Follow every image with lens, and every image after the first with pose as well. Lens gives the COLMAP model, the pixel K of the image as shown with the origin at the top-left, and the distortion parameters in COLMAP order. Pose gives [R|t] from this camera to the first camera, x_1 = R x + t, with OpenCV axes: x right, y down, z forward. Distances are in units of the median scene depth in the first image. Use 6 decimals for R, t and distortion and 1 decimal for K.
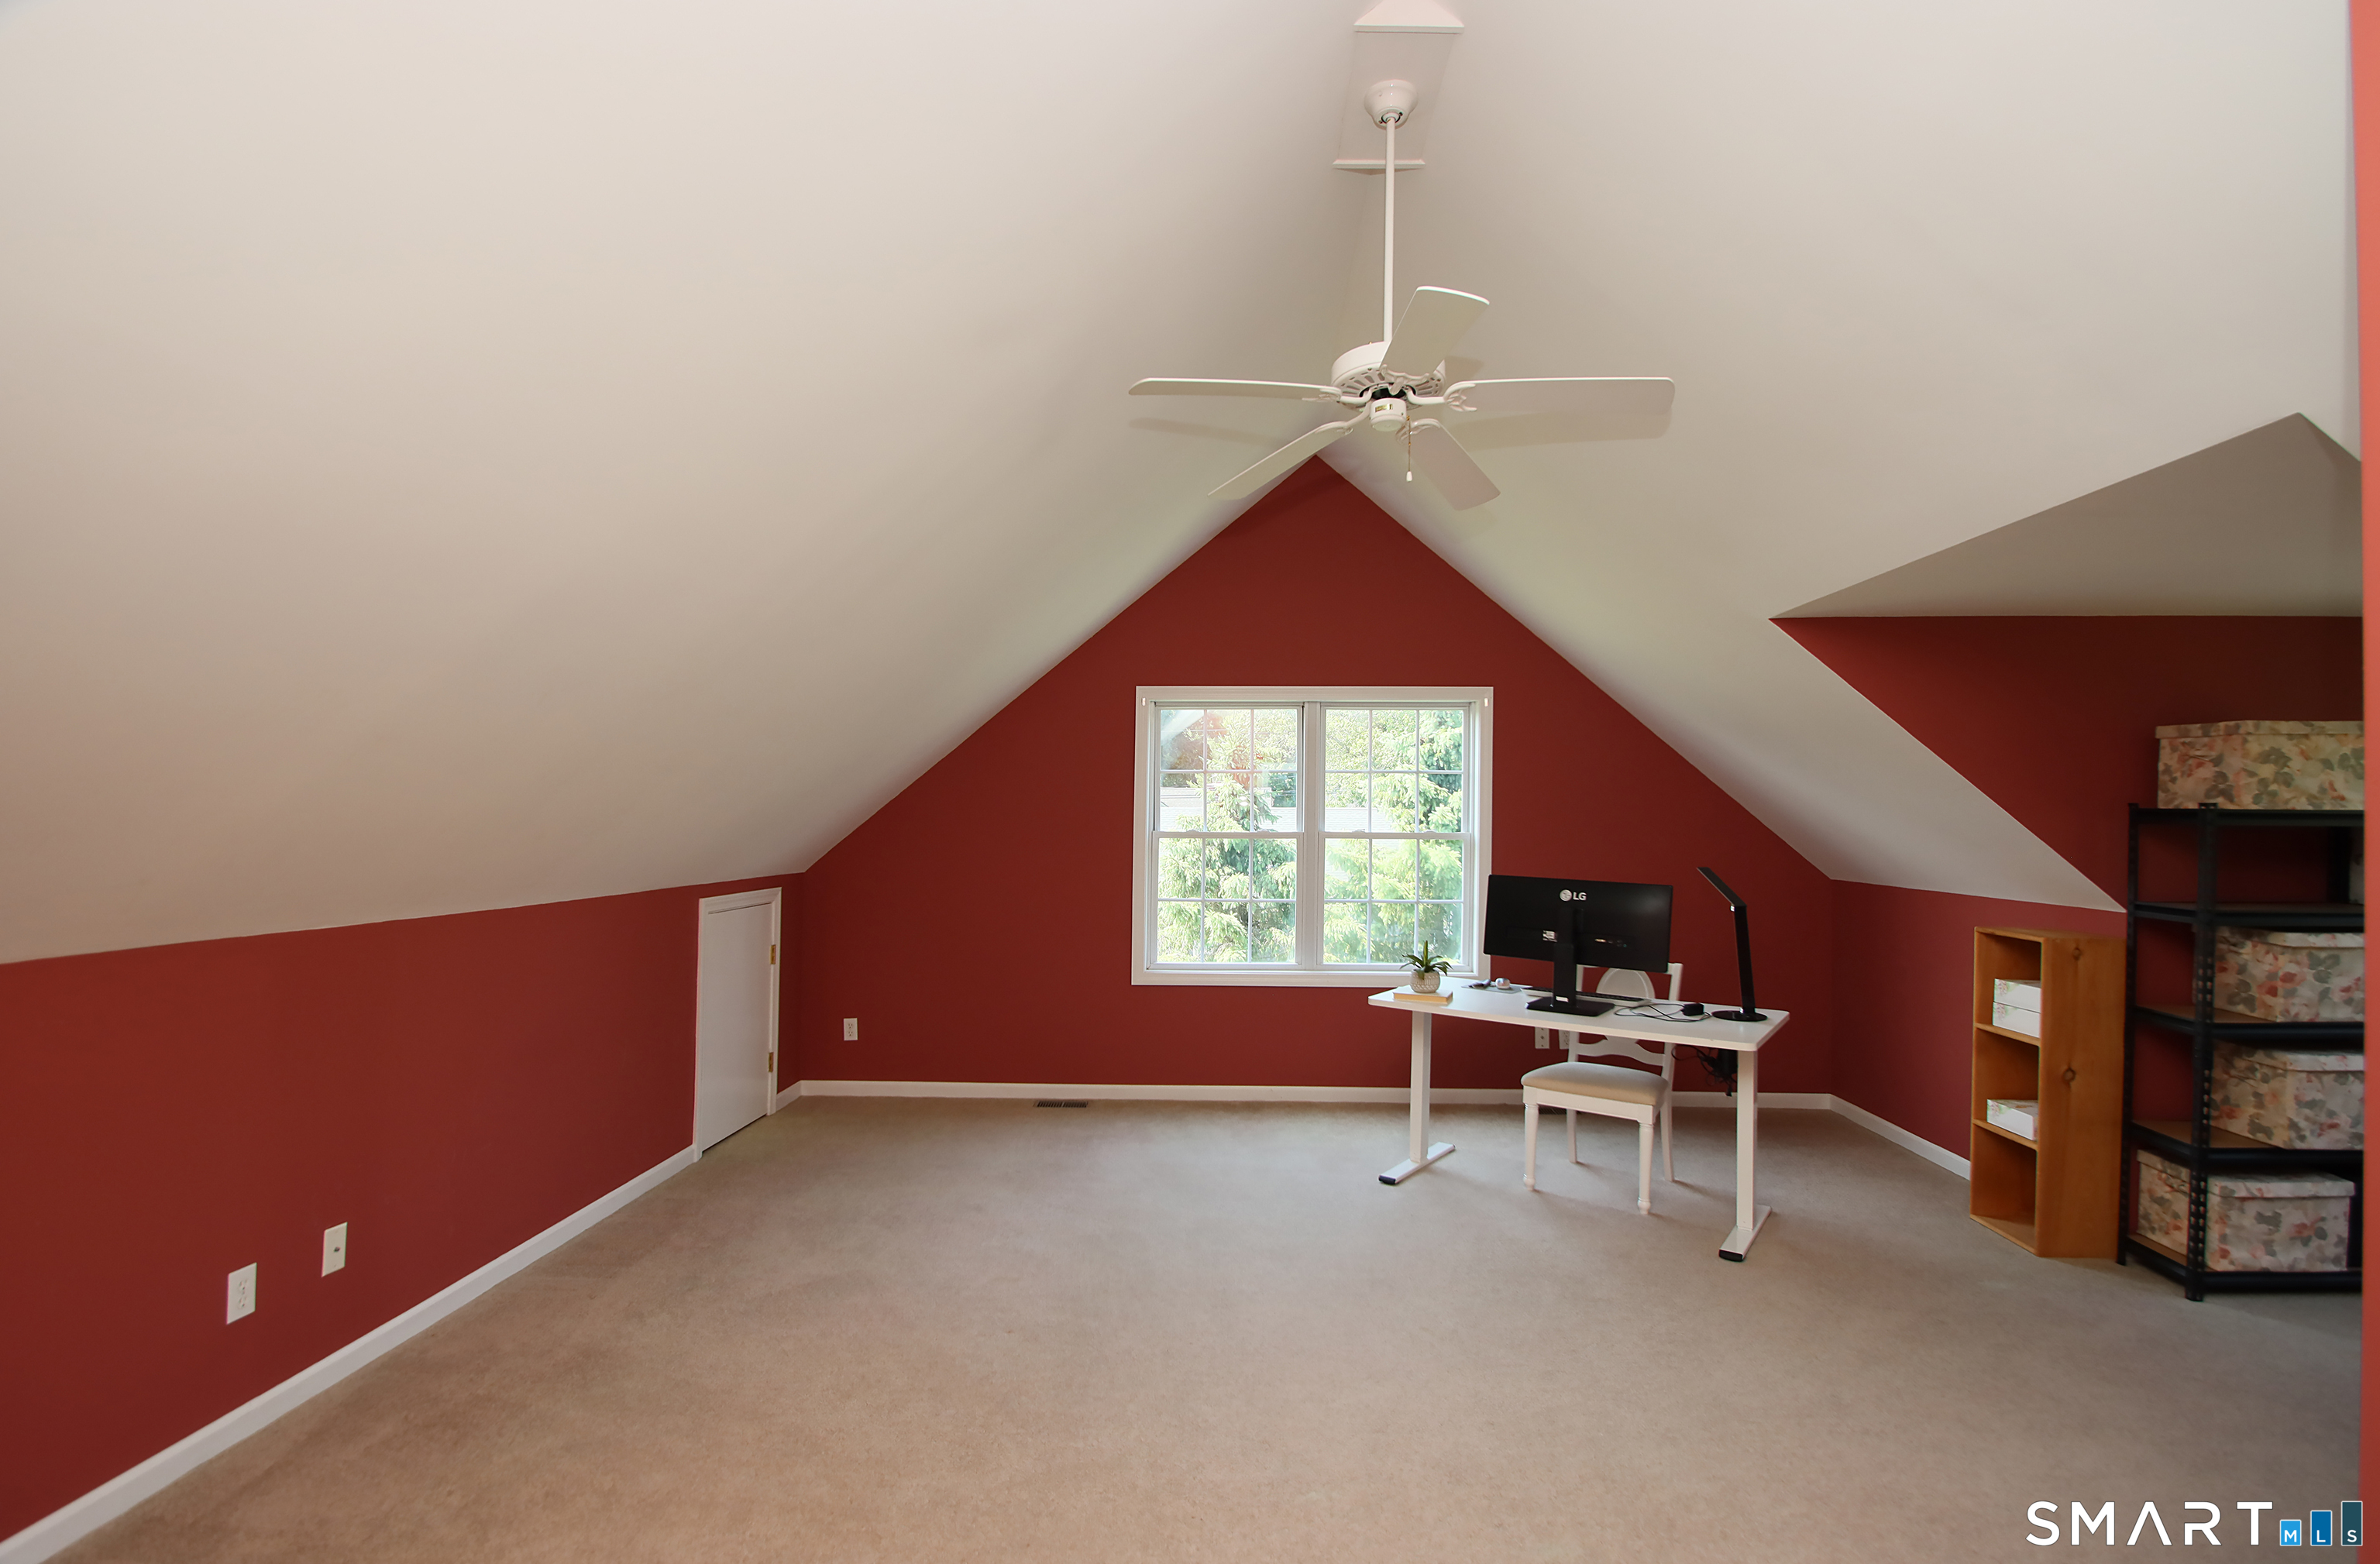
lens RADIAL K [[1115.2, 0, 1225.4], [0, 1115.2, 703.7], [0, 0, 1]] dist [0.018091, -0.015831]
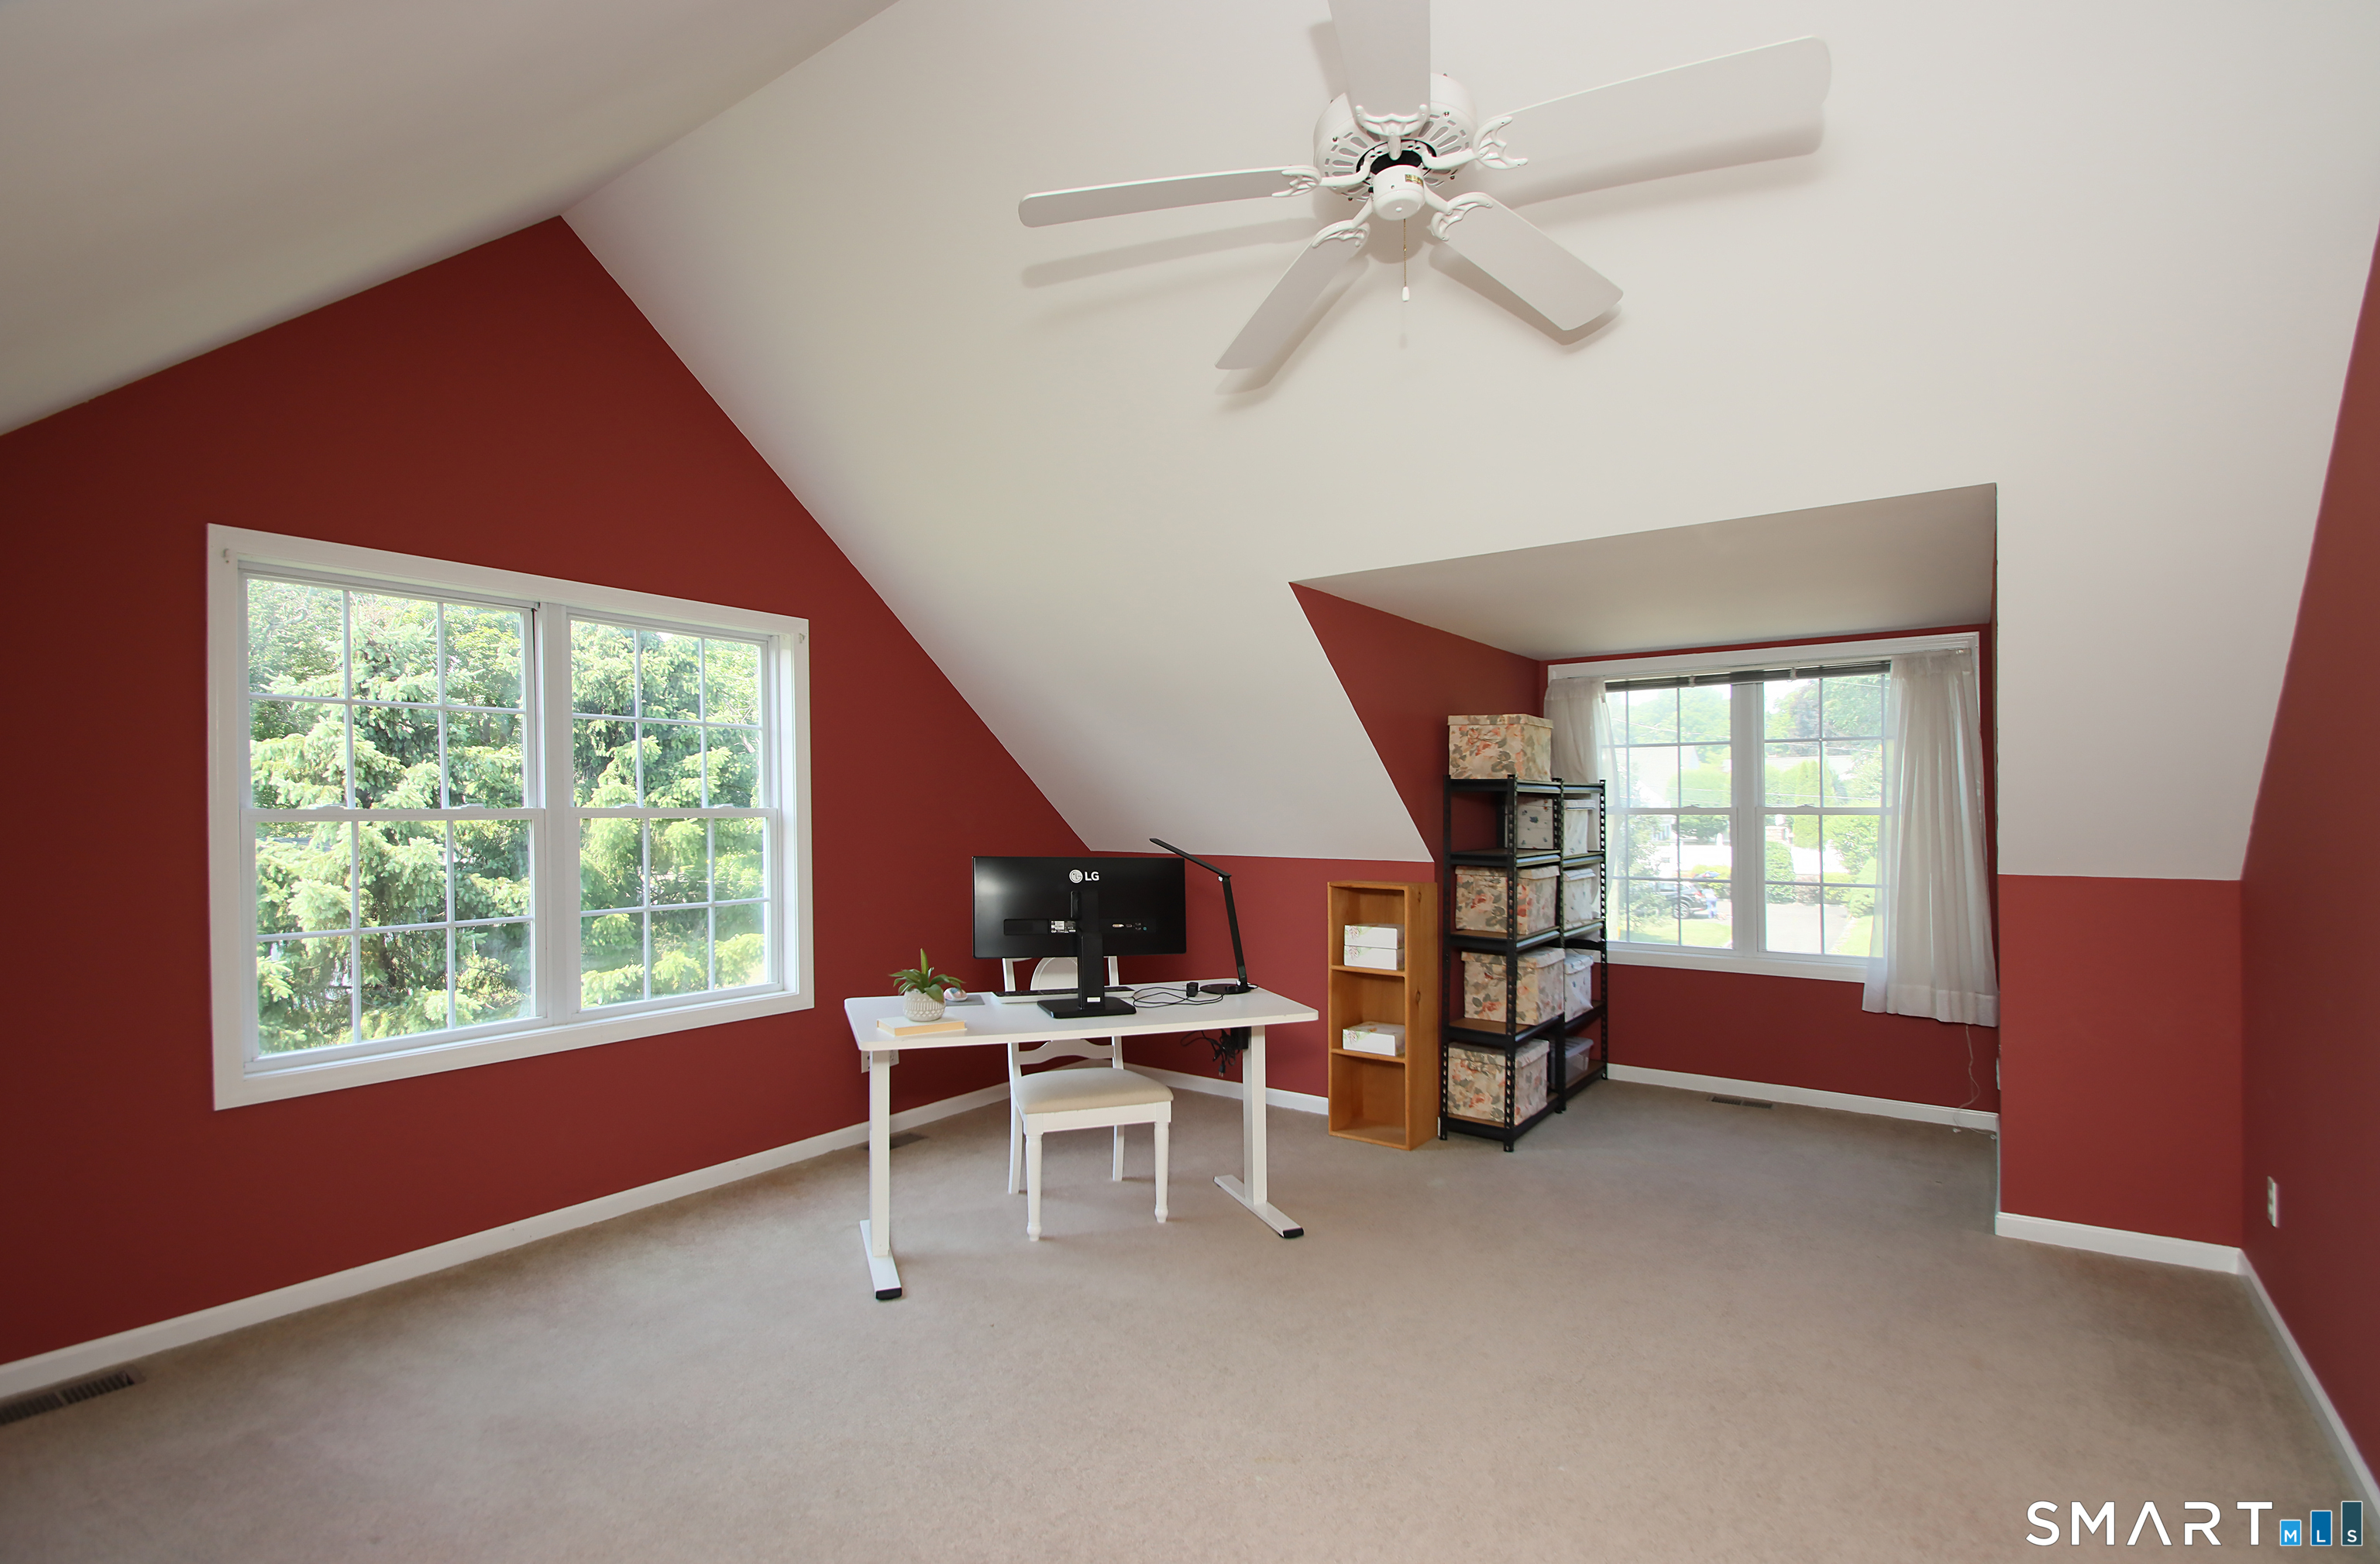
lens RADIAL K [[1115.2, 0, 1192.2], [0, 1115.2, 763.9], [0, 0, 1]] dist [0.018091, -0.015831]
pose [[0.553662, 0.026698, 0.832314, -0.366159], [-0.080164, 0.996553, 0.021360, 0.067823], [-0.828874, -0.078548, 0.553893, 0.508179]]
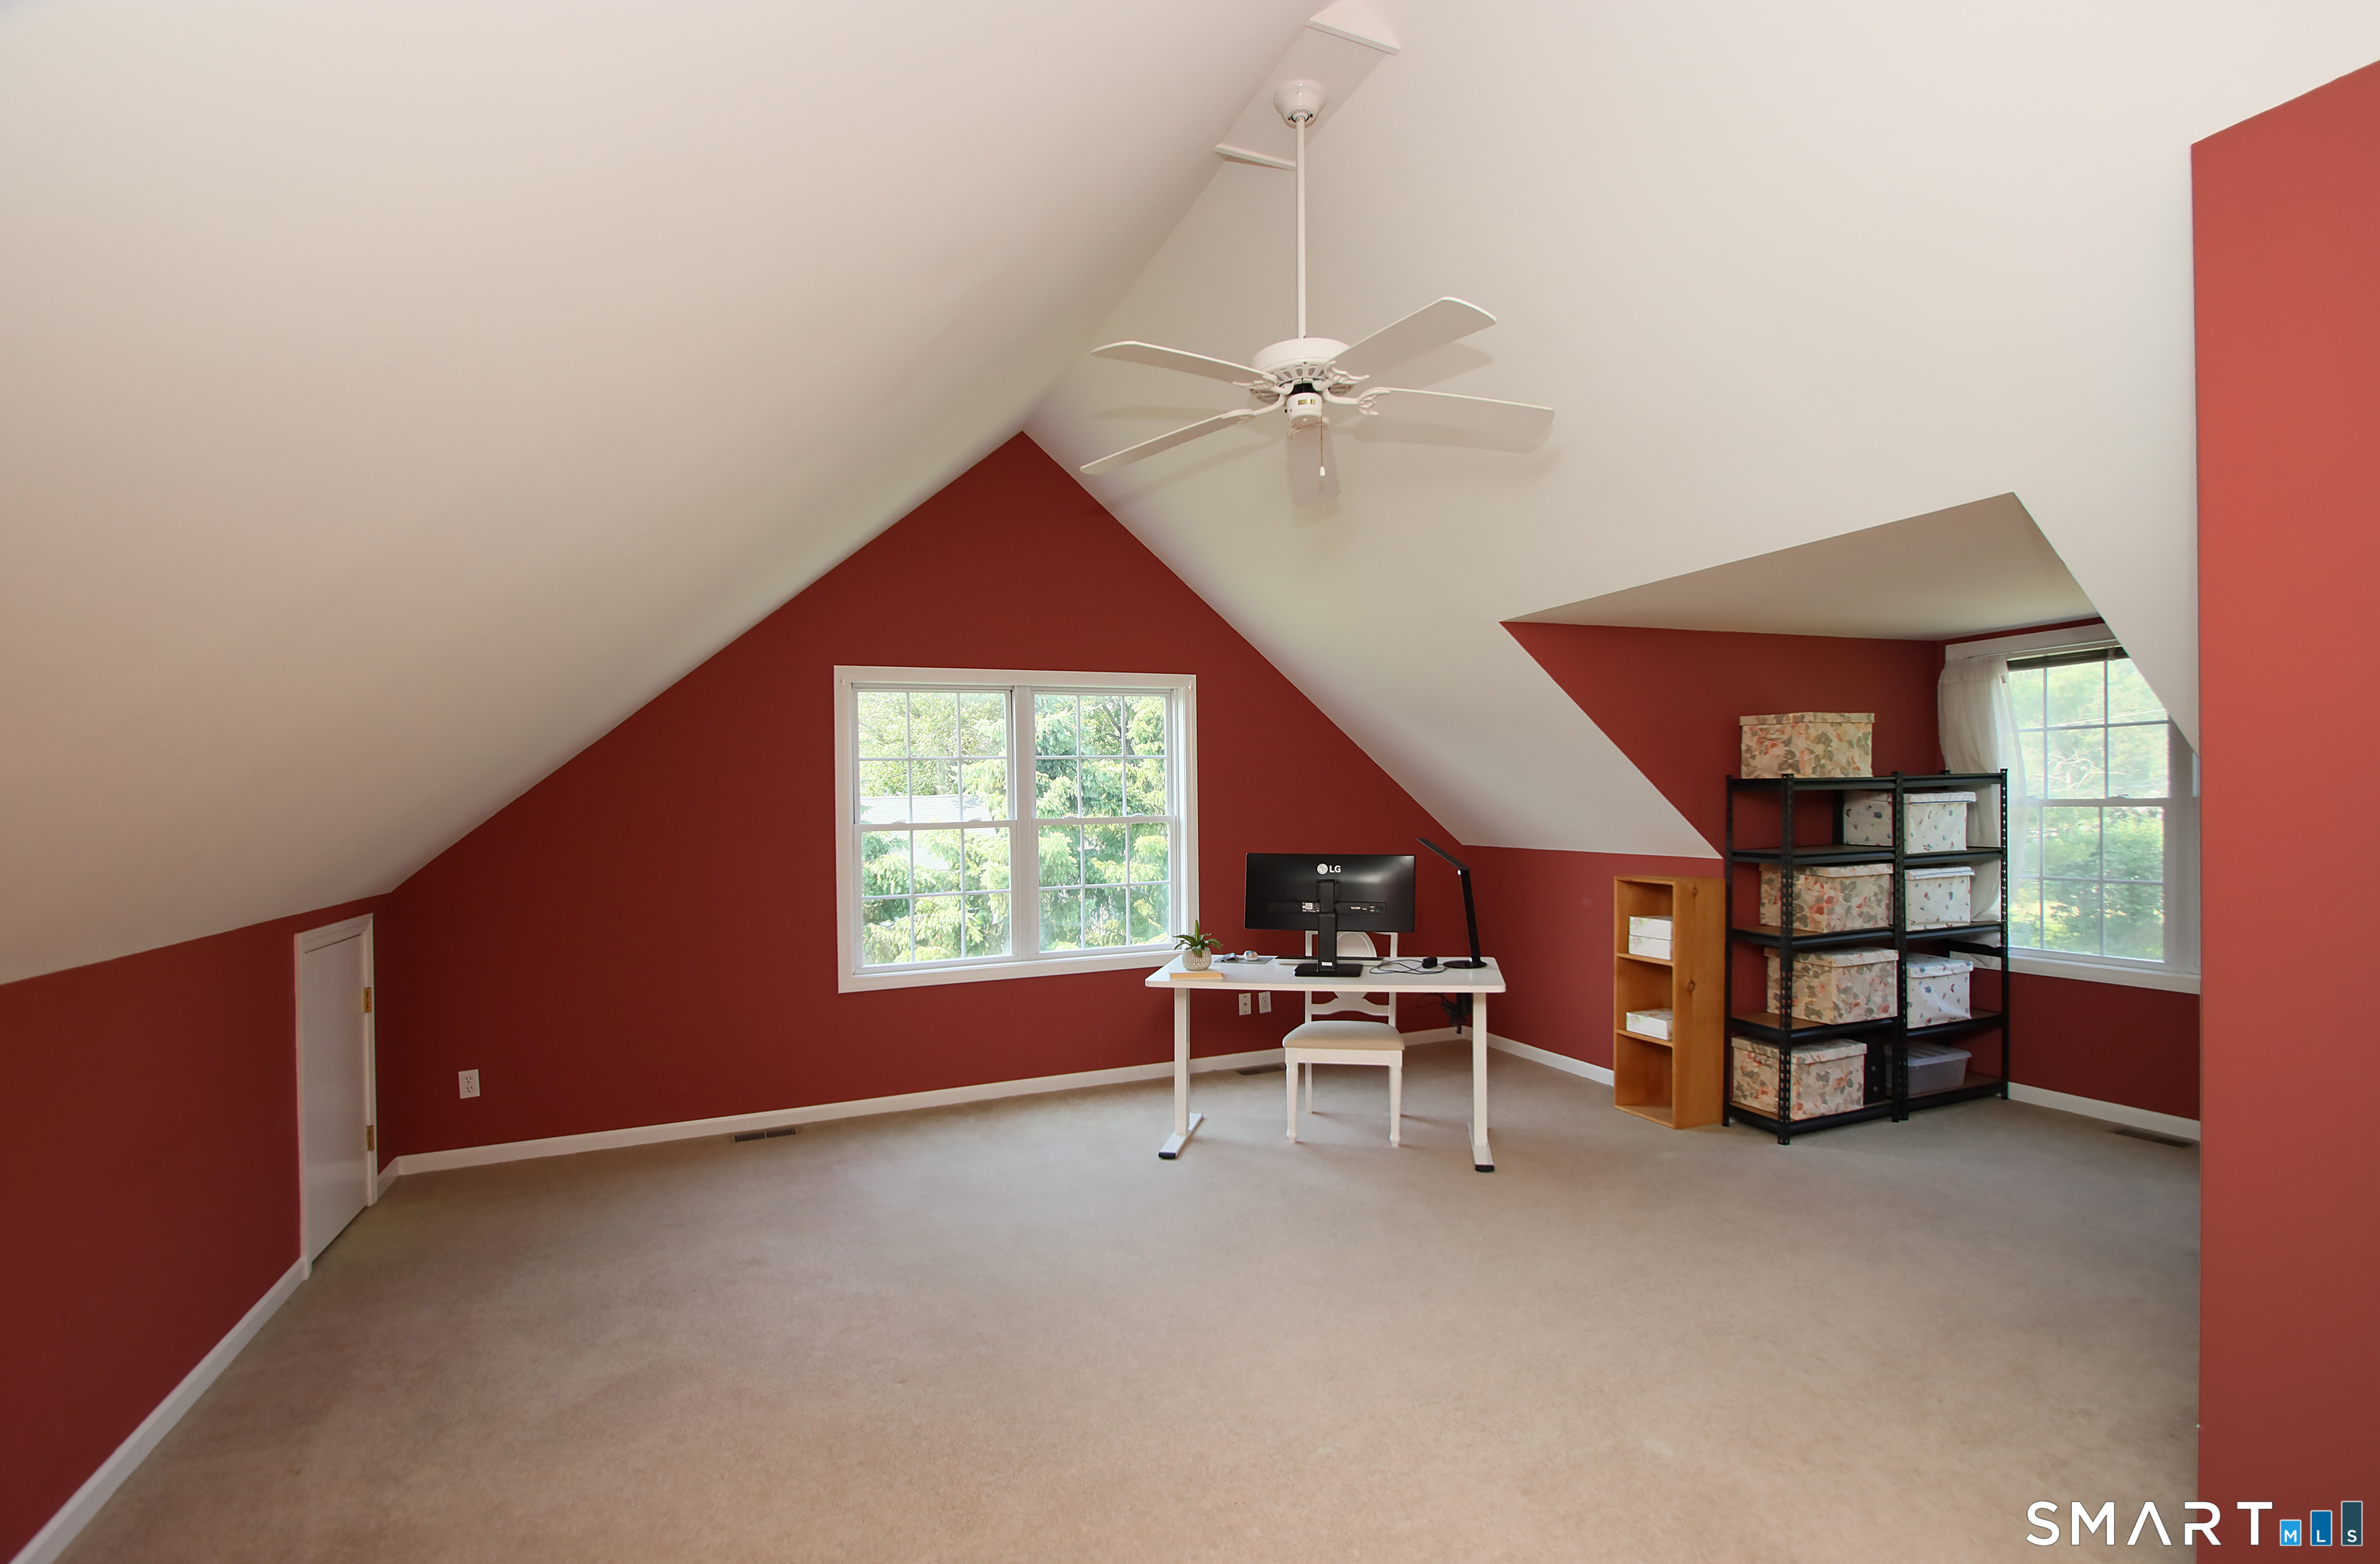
lens RADIAL K [[1115.2, 0, 1221.5], [0, 1115.2, 718.7], [0, 0, 1]] dist [0.018091, -0.015831]
pose [[0.905132, 0.005061, 0.425100, -0.262932], [-0.016034, 0.999624, 0.022239, 0.003447], [-0.424828, -0.026946, 0.904873, 0.068683]]
